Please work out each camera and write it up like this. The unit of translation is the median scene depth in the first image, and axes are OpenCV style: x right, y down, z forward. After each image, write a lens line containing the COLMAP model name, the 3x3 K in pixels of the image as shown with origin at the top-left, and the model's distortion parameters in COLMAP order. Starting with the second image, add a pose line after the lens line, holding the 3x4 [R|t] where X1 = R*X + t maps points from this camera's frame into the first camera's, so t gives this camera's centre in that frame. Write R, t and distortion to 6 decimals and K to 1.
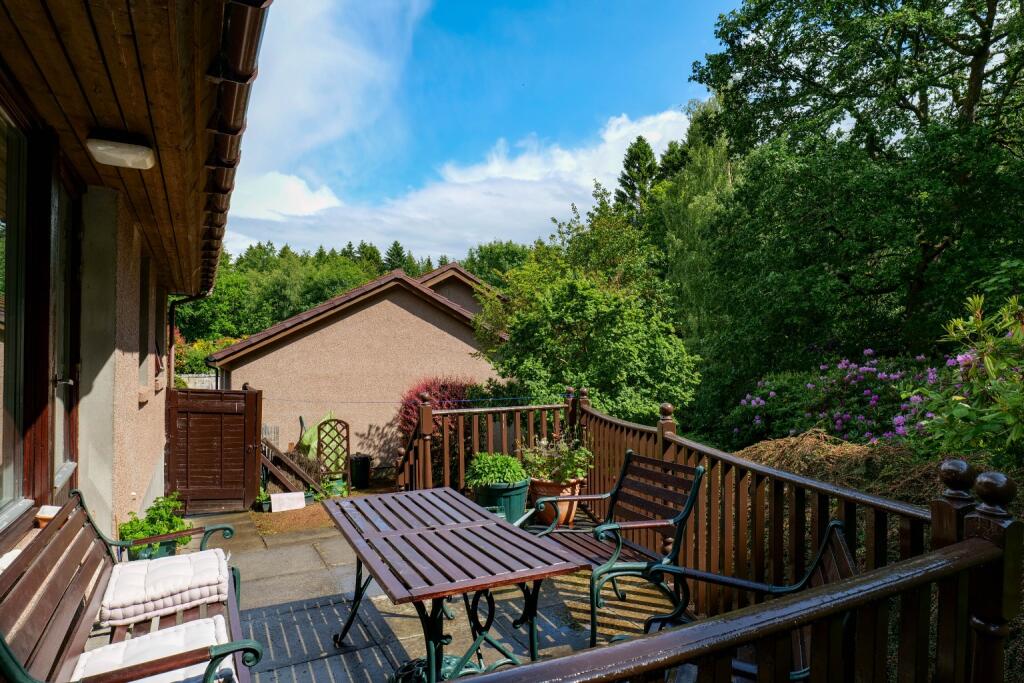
lens RADIAL K [[619.1, 0, 519.8], [0, 619.1, 342.8], [0, 0, 1]] dist [-0.027785, 0.010408]
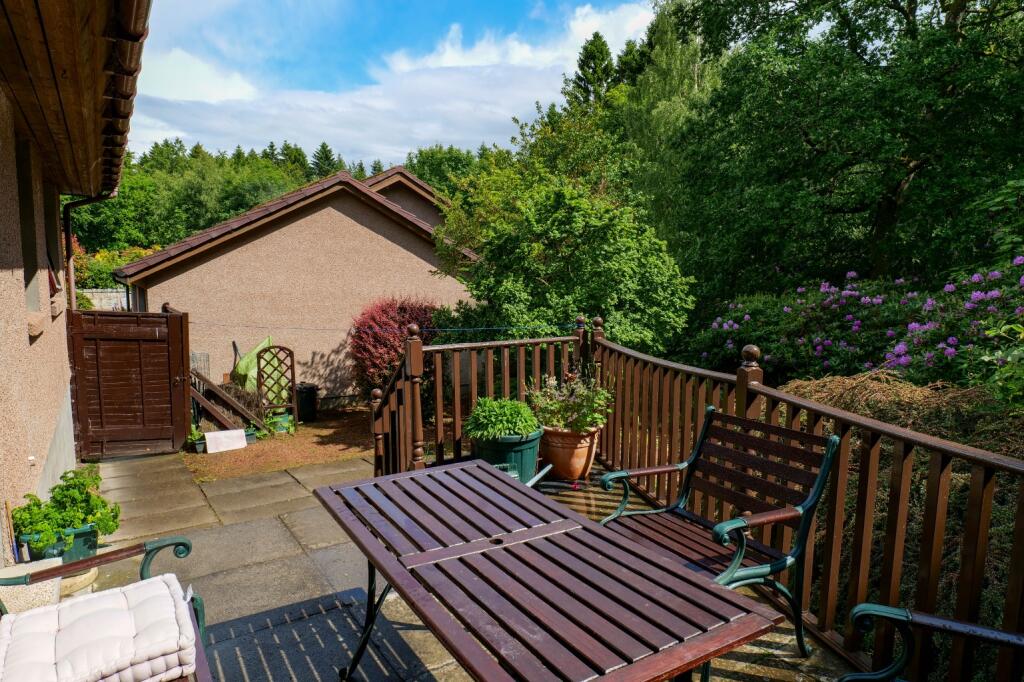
lens RADIAL K [[619.1, 0, 507.3], [0, 619.1, 341.7], [0, 0, 1]] dist [-0.027785, 0.010408]
pose [[0.994816, 0.000478, 0.101692, -0.068681], [-0.014265, 0.990757, 0.134896, -0.003373], [-0.100687, -0.135647, 0.985628, 0.121316]]
